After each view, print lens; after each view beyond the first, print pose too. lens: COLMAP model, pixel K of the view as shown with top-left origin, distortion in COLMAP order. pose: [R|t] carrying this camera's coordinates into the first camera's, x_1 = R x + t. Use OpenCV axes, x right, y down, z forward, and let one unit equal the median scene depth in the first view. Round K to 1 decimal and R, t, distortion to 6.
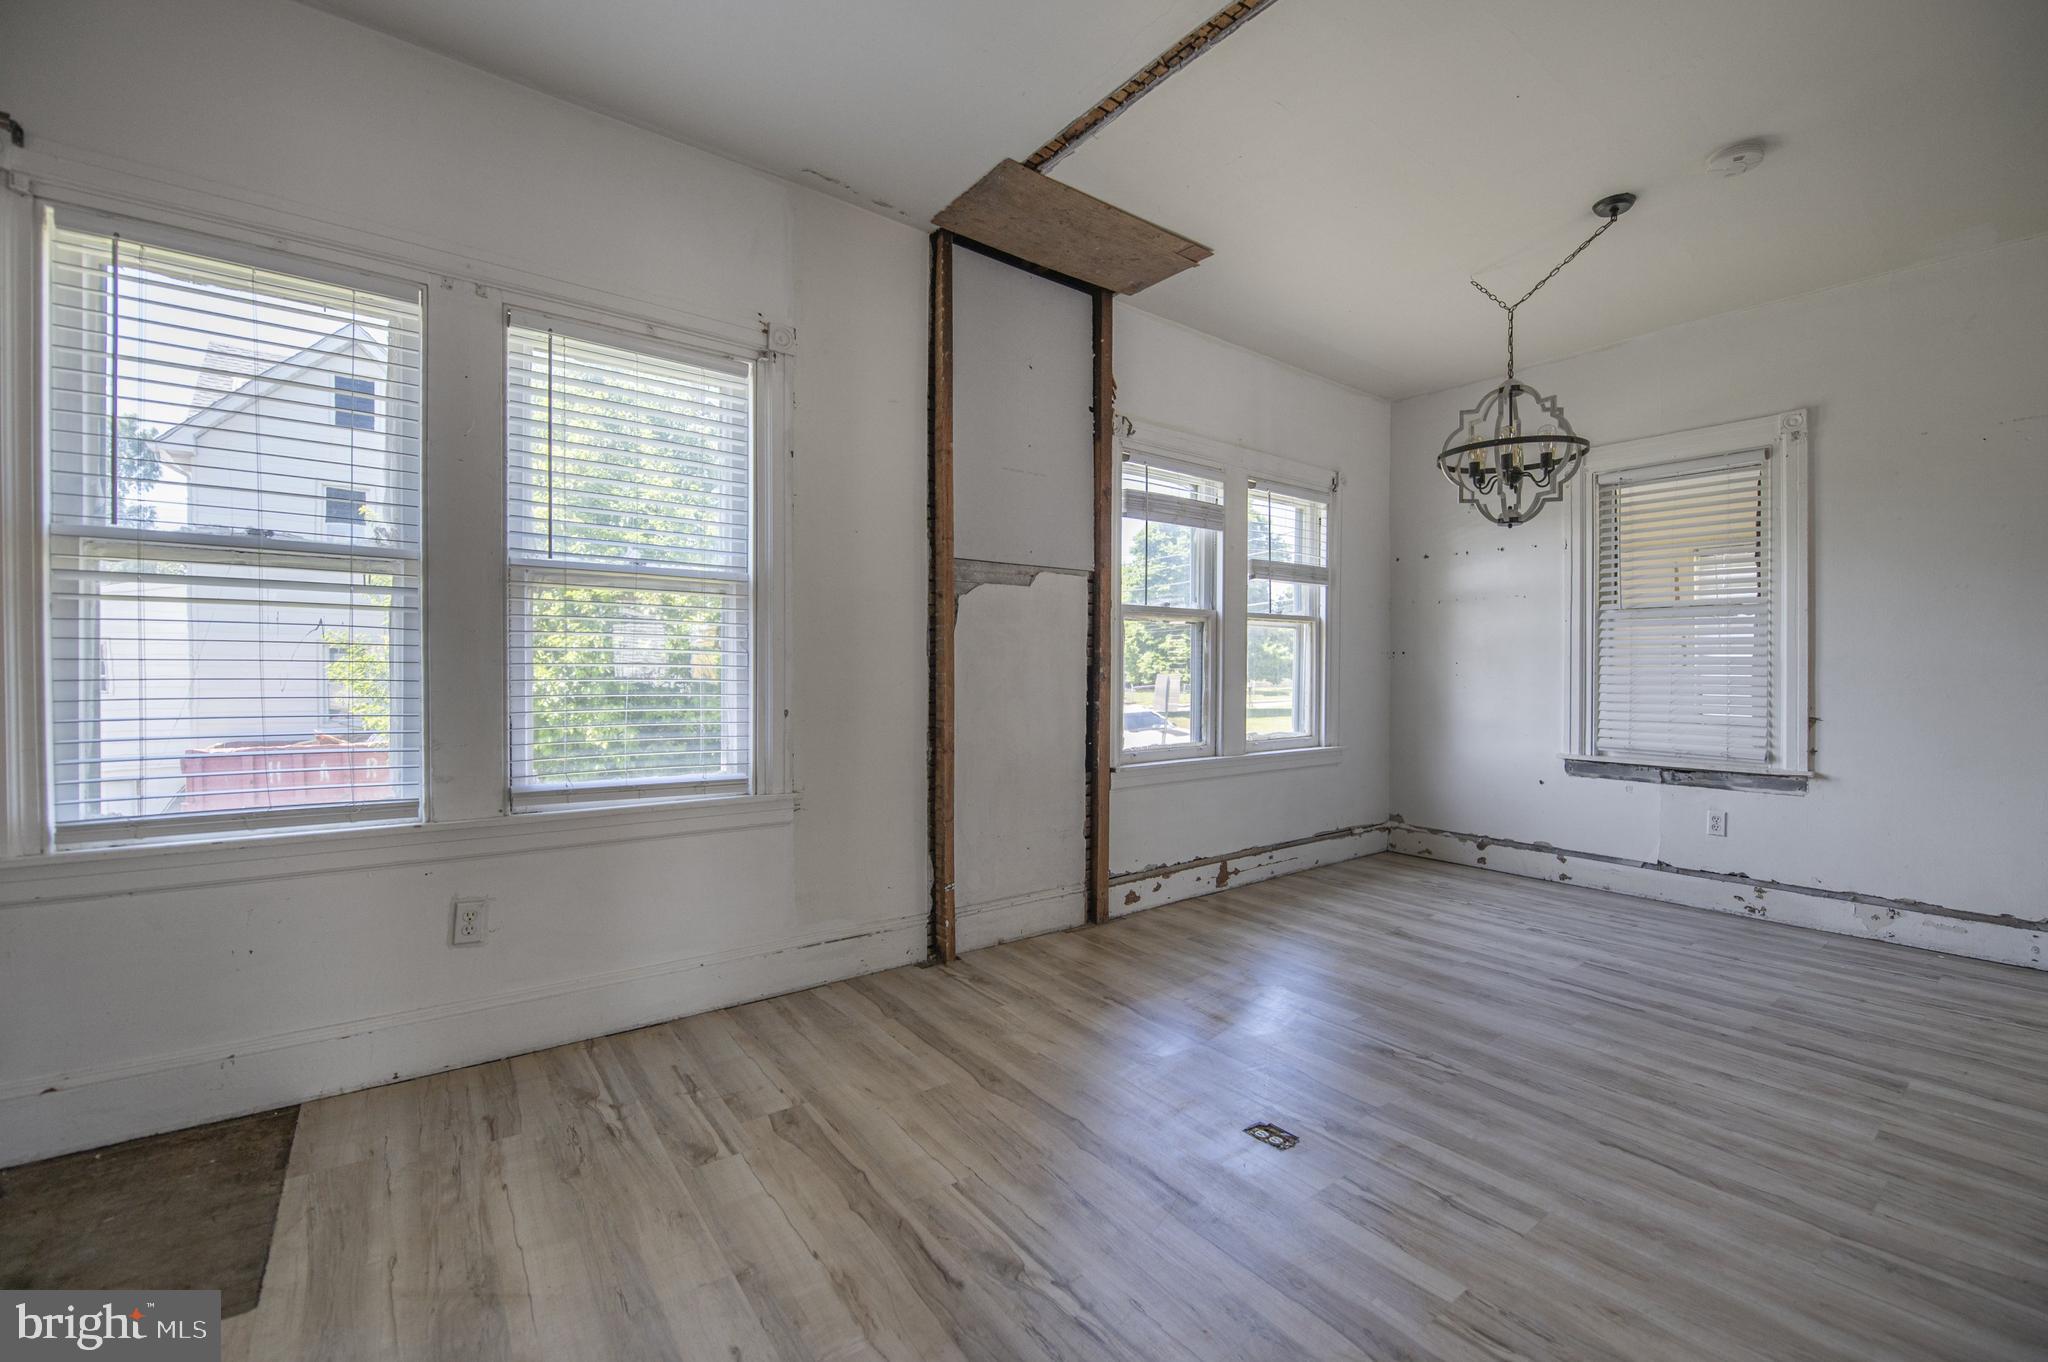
lens RADIAL K [[835.9, 0, 1033.8], [0, 835.9, 673.4], [0, 0, 1]] dist [-0.019647, -0.000544]
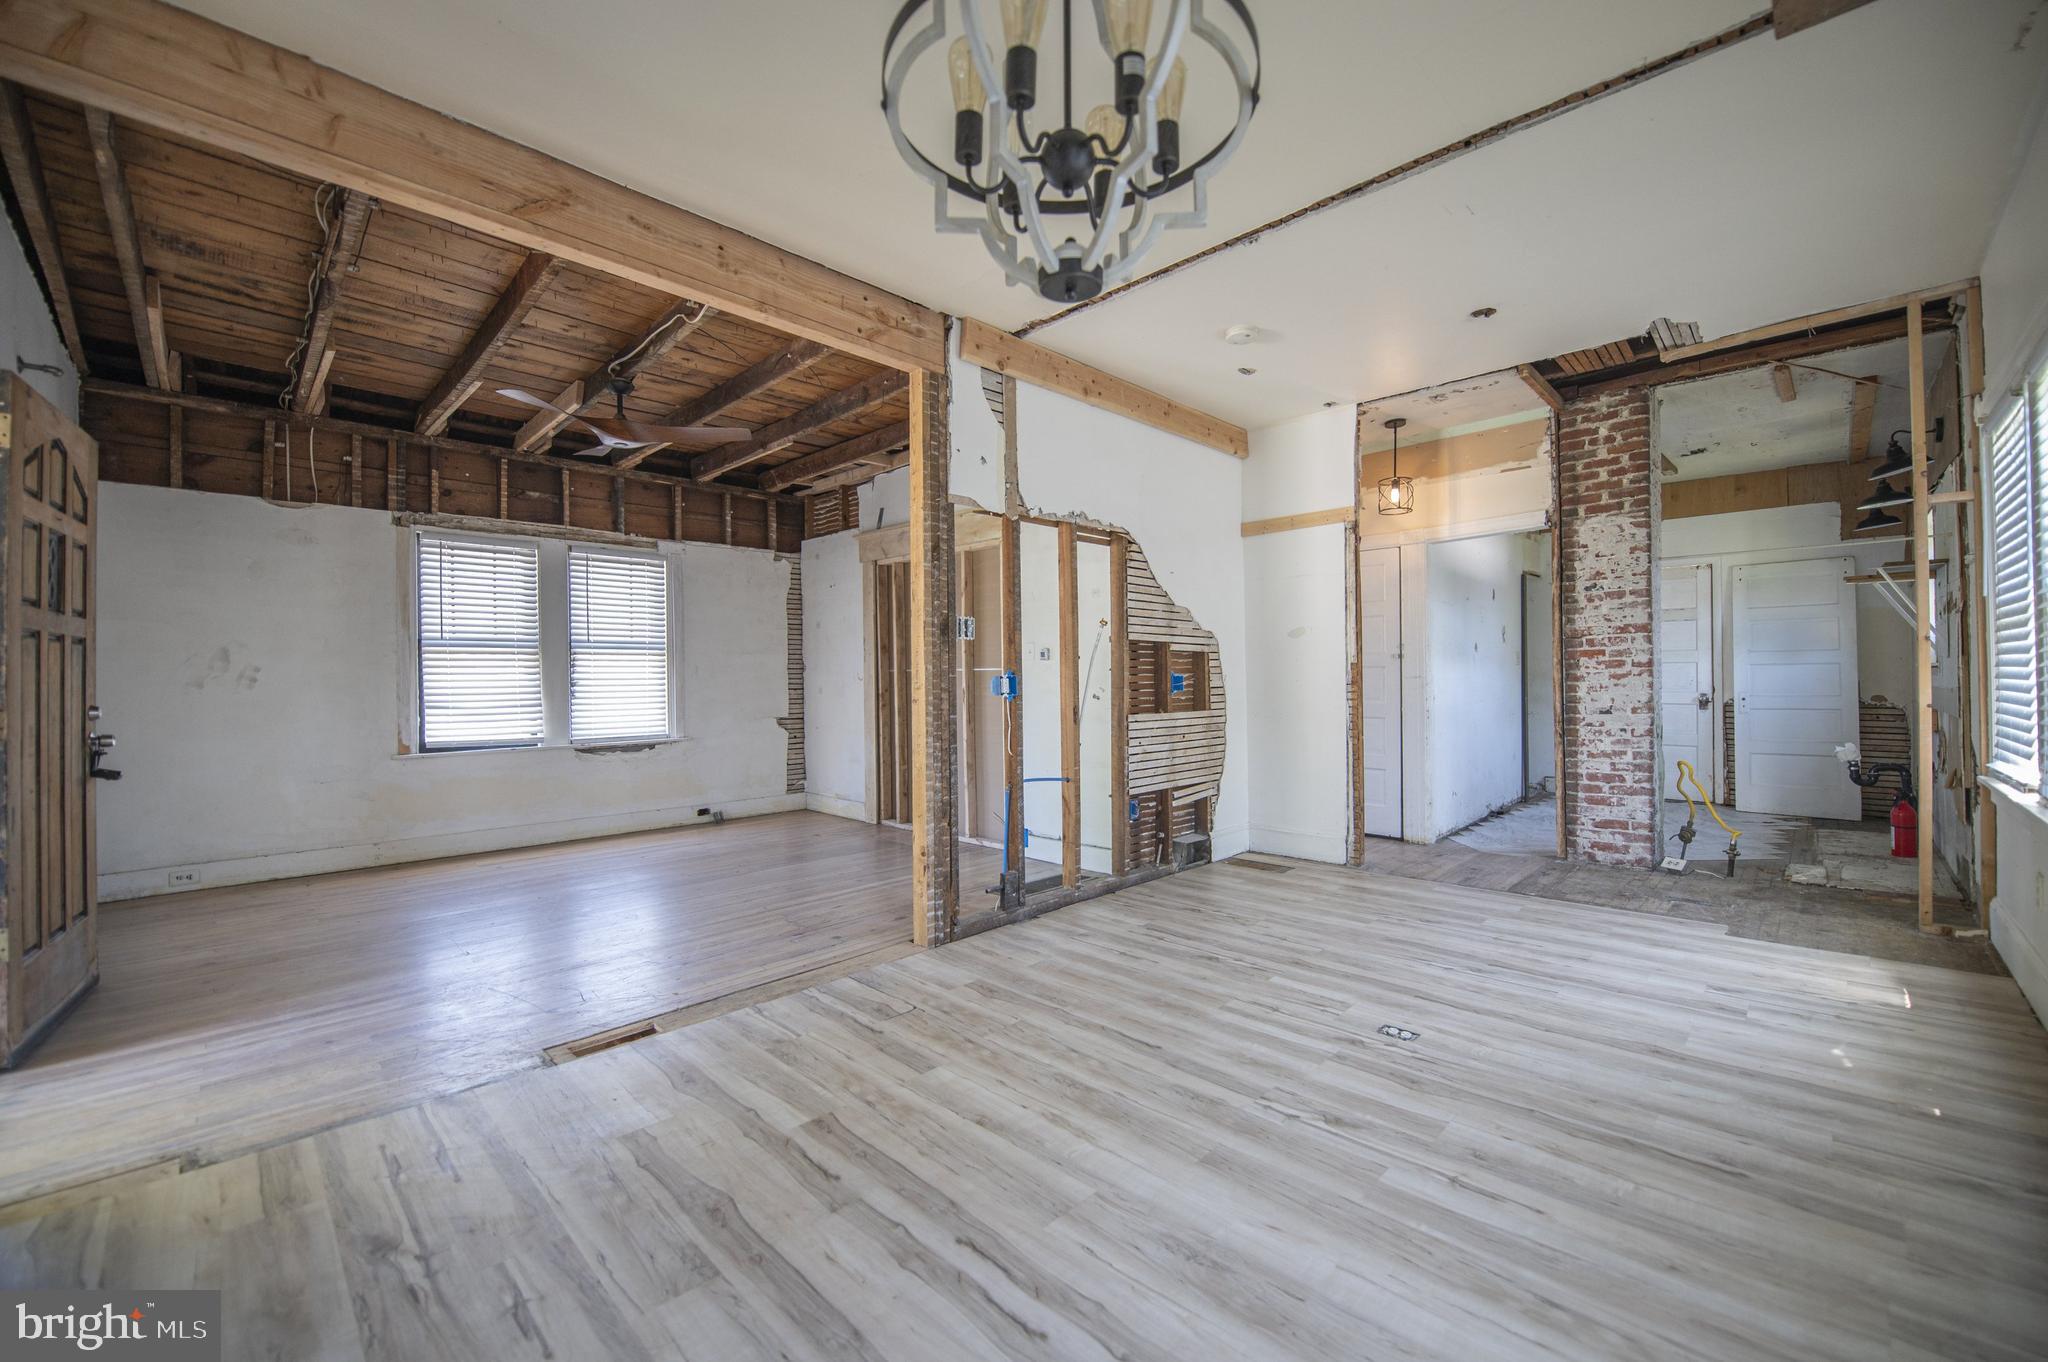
lens RADIAL K [[823.1, 0, 1035.1], [0, 823.1, 673.6], [0, 0, 1]] dist [-0.019979, -0.000297]
pose [[-0.988716, 0.003813, -0.149756, 0.603243], [0.003587, 0.999992, 0.001779, -0.013044], [0.149762, 0.001222, -0.988721, 1.260426]]
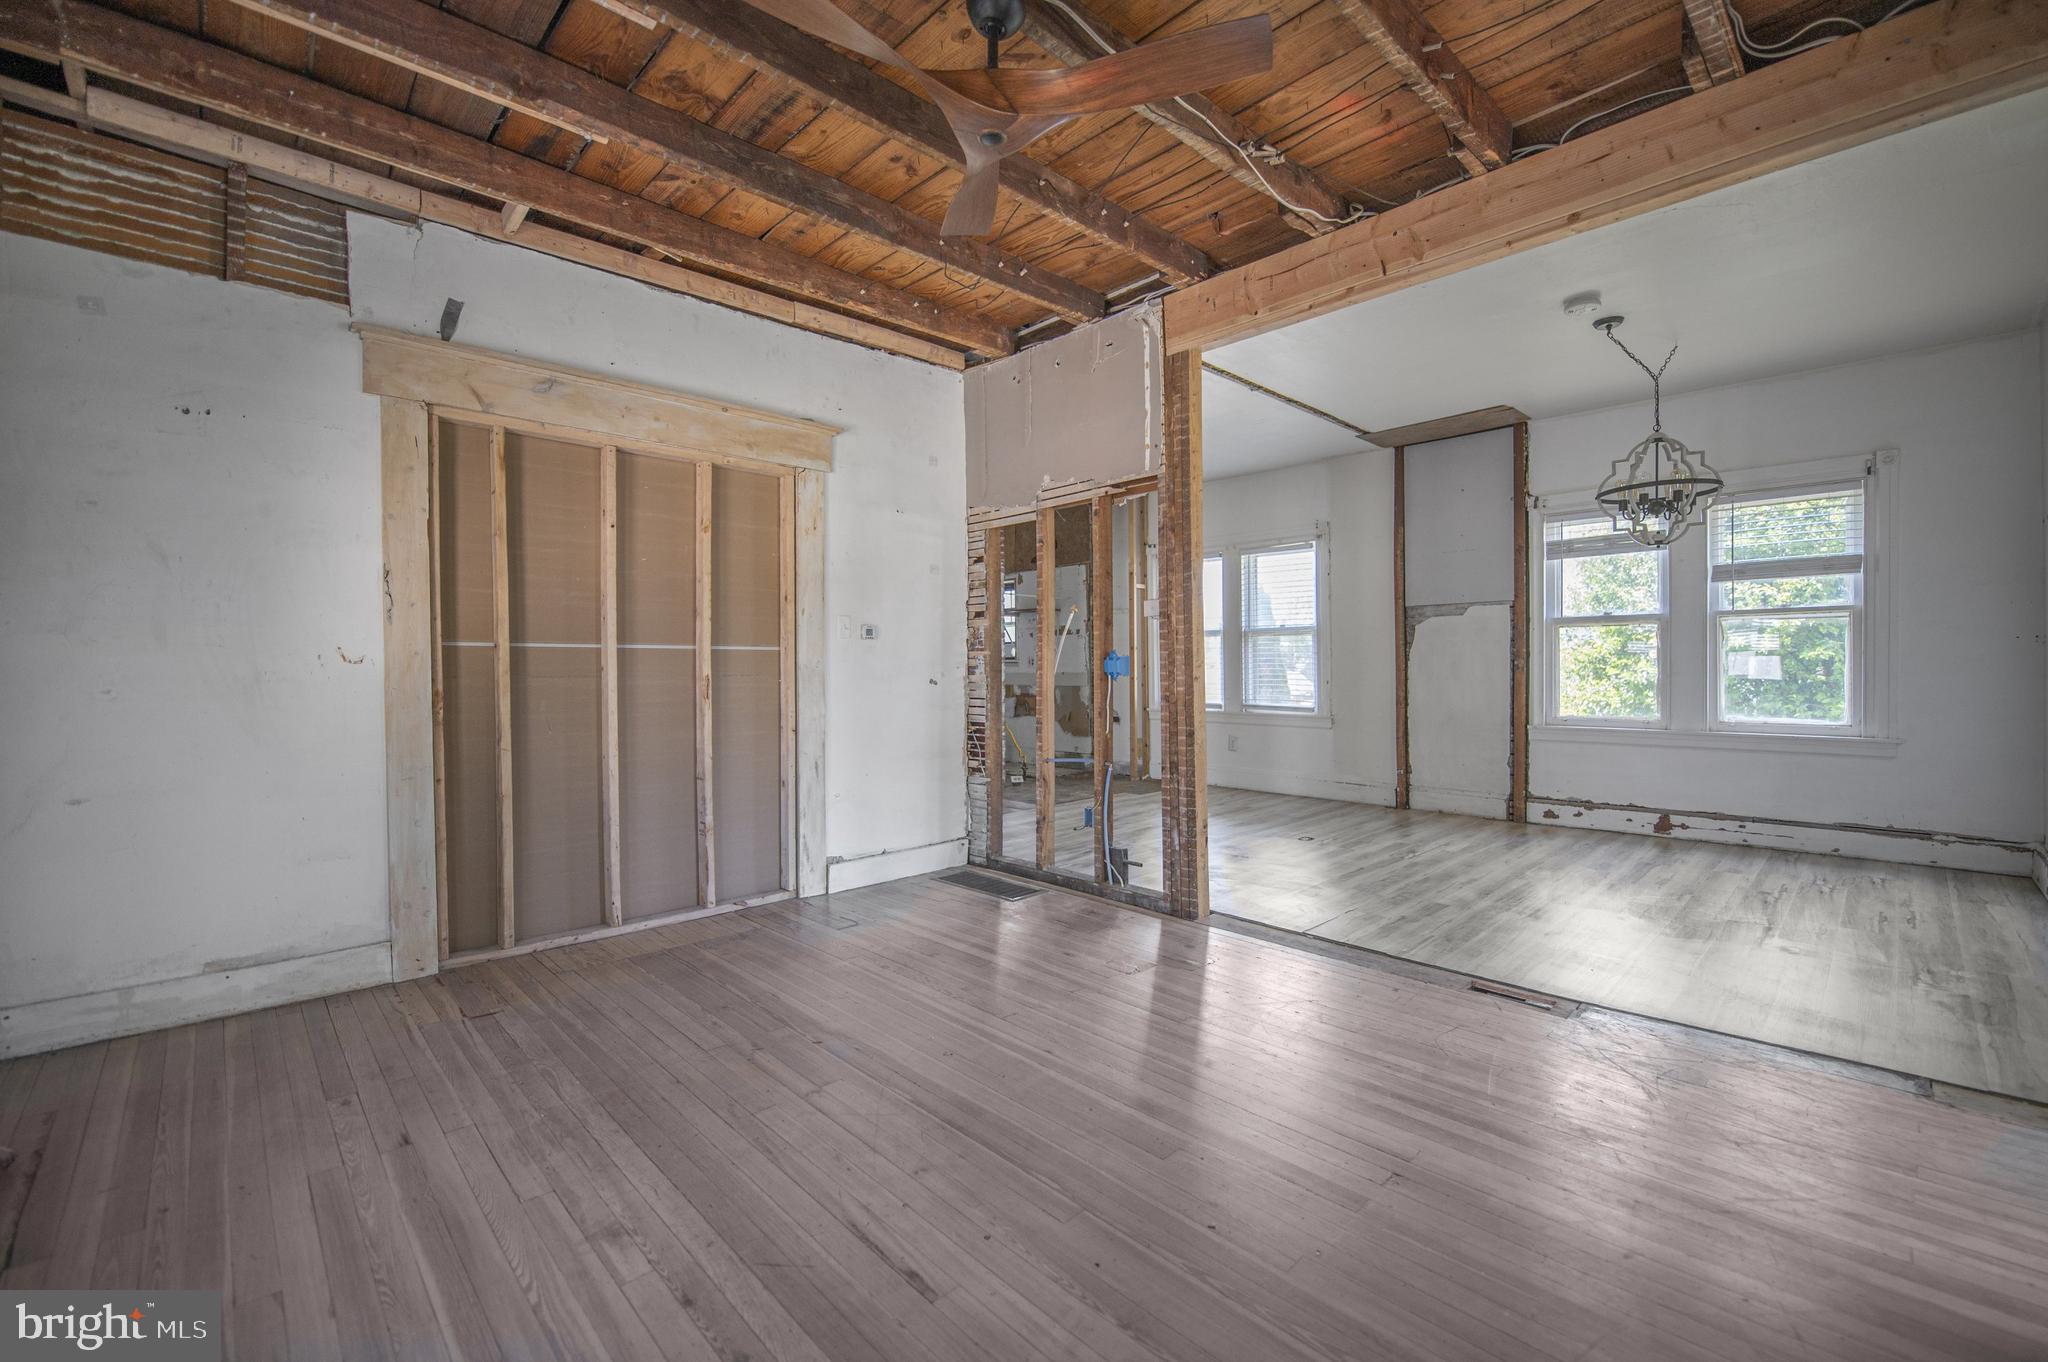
lens RADIAL K [[848.0, 0, 1045.8], [0, 848.0, 669.4], [0, 0, 1]] dist [-0.019964, -0.000299]
pose [[0.131161, -0.002206, -0.991359, 1.625354], [0.000832, 0.999997, -0.002115, 0.012777], [0.991361, -0.000548, 0.131163, -0.100724]]
